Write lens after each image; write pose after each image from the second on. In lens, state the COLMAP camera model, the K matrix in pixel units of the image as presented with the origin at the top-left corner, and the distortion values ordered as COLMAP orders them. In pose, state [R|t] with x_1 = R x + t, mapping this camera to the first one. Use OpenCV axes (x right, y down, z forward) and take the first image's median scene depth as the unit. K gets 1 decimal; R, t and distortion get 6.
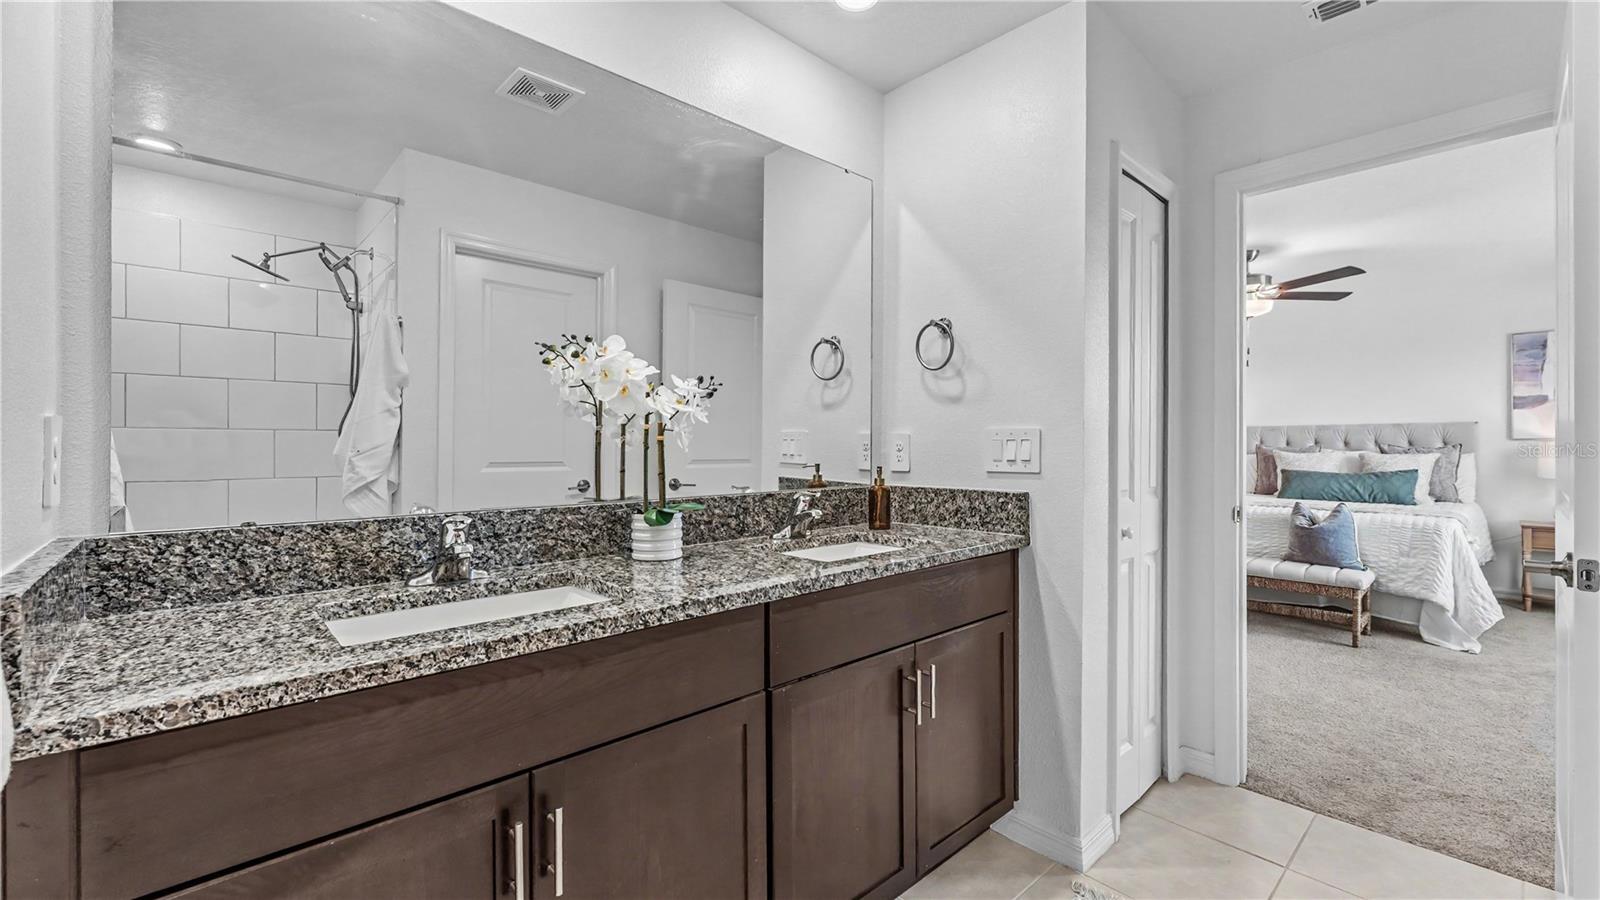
lens RADIAL K [[652.6, 0, 797.0], [0, 652.6, 442.2], [0, 0, 1]] dist [-0.001233, -0.000125]
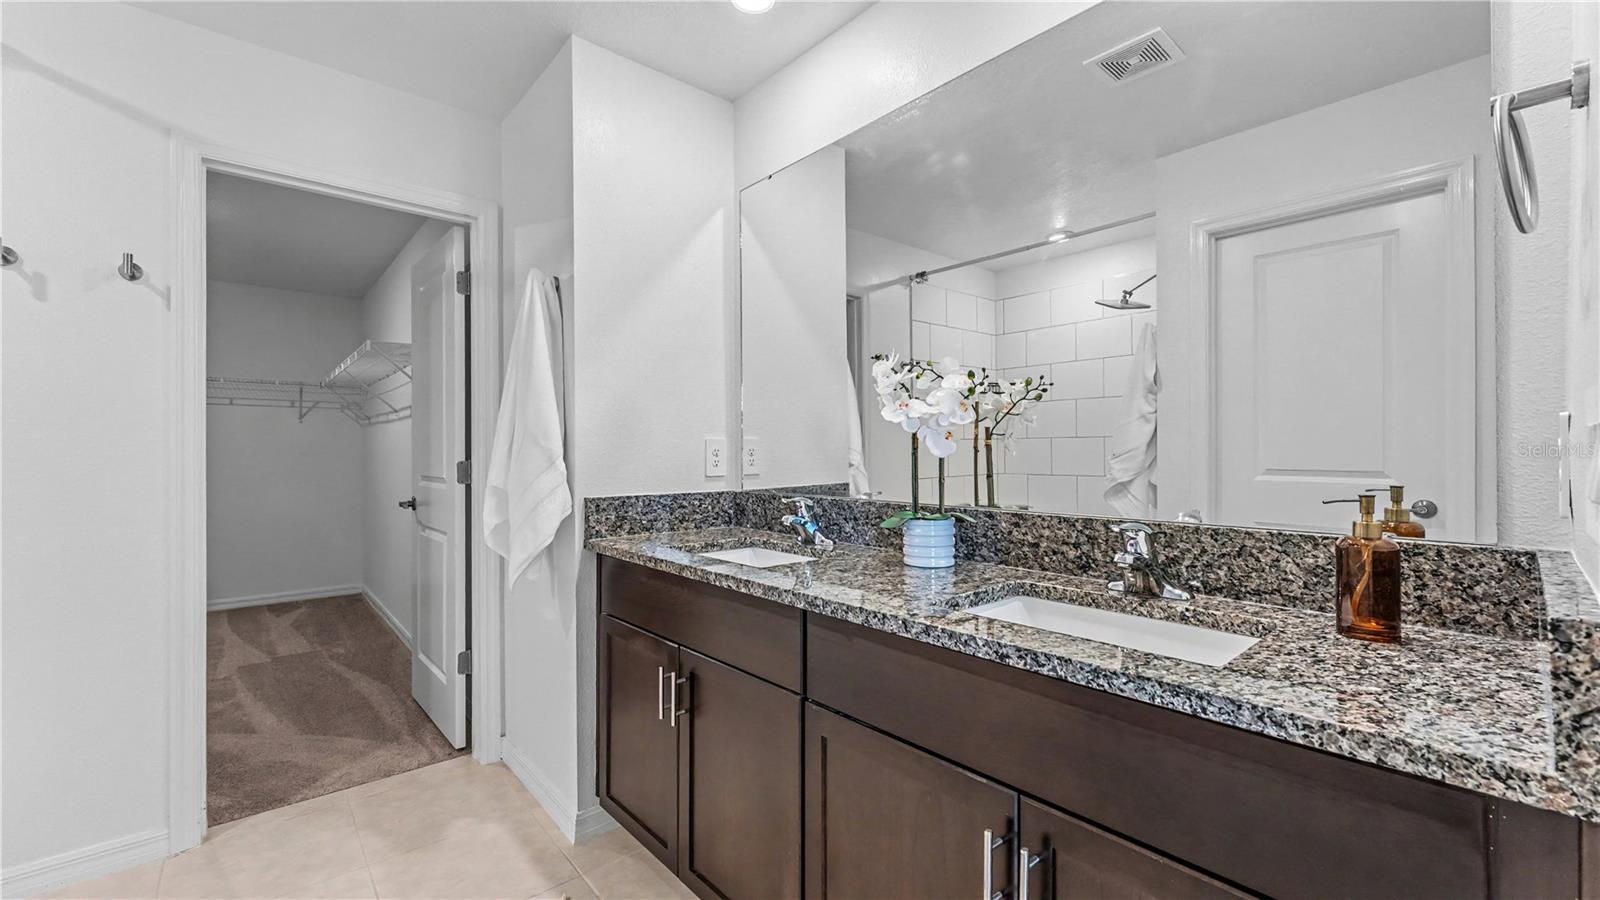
lens RADIAL K [[637.2, 0, 801.6], [0, 637.2, 456.2], [0, 0, 1]] dist [-0.002825, -0.000198]
pose [[-0.015516, 0.008847, -0.999840, 0.089764], [0.008236, 0.999928, 0.008720, 0.000457], [0.999846, -0.008099, -0.015588, 0.098511]]
